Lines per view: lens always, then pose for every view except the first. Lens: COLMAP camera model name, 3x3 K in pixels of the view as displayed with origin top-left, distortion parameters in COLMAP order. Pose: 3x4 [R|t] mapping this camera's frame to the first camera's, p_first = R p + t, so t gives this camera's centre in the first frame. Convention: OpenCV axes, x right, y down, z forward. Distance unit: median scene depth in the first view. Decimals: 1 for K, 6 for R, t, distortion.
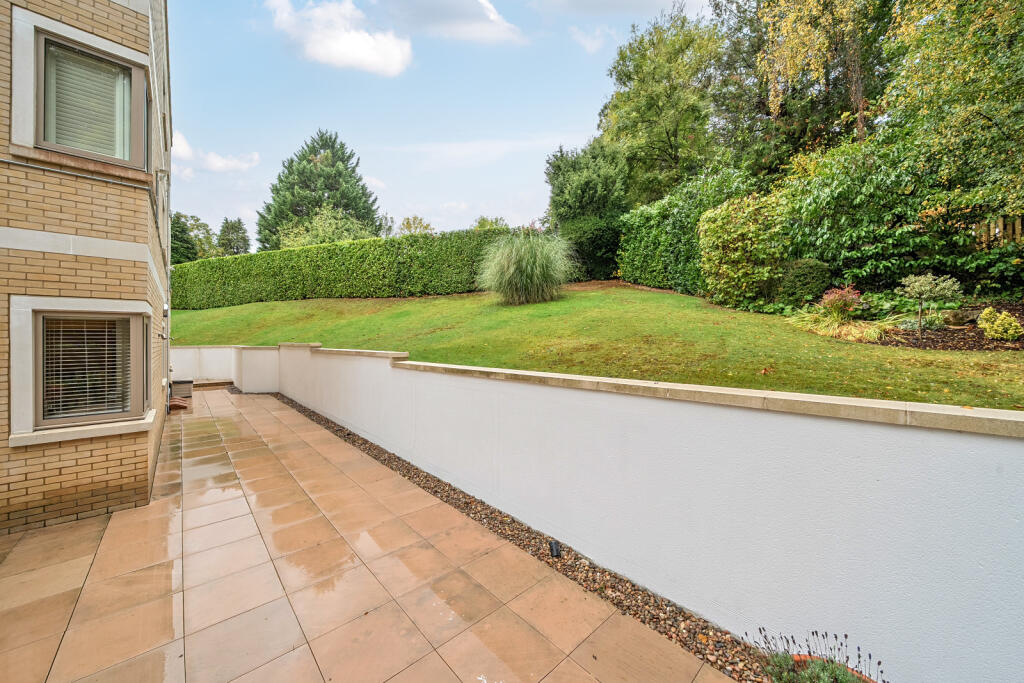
lens RADIAL K [[349.2, 0, 513.2], [0, 349.2, 335.5], [0, 0, 1]] dist [-0.000875, -0.000187]
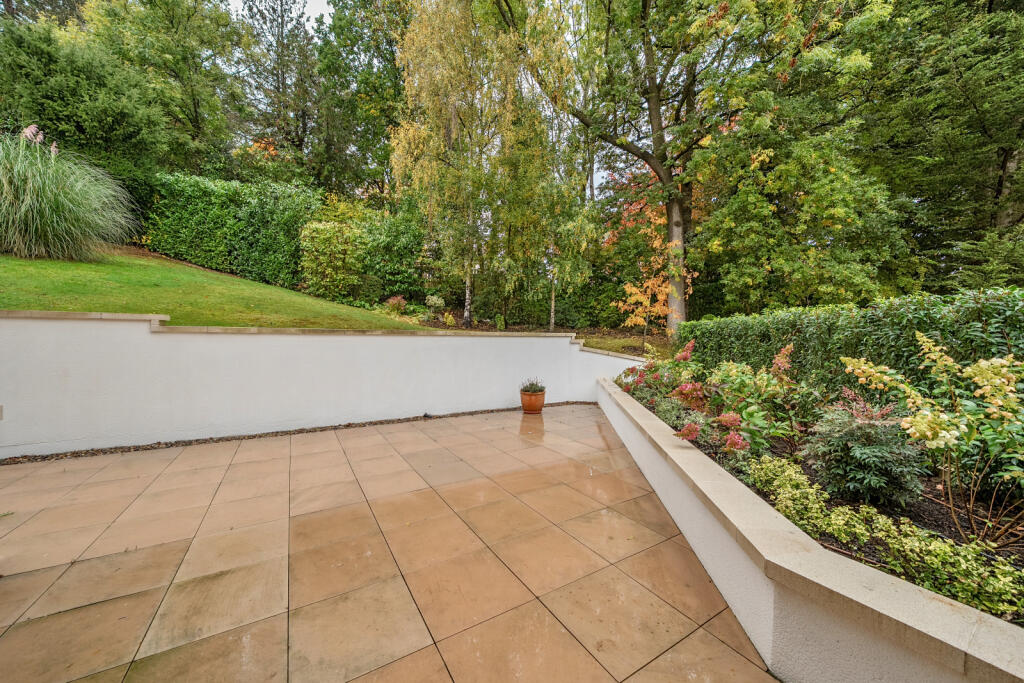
lens RADIAL K [[362.2, 0, 510.3], [0, 362.2, 347.4], [0, 0, 1]] dist [-0.000410, -0.000015]
pose [[0.207438, -0.017921, 0.978084, -0.648092], [-0.017215, 0.999610, 0.021966, 0.063974], [-0.978097, -0.021395, 0.207049, 0.015202]]
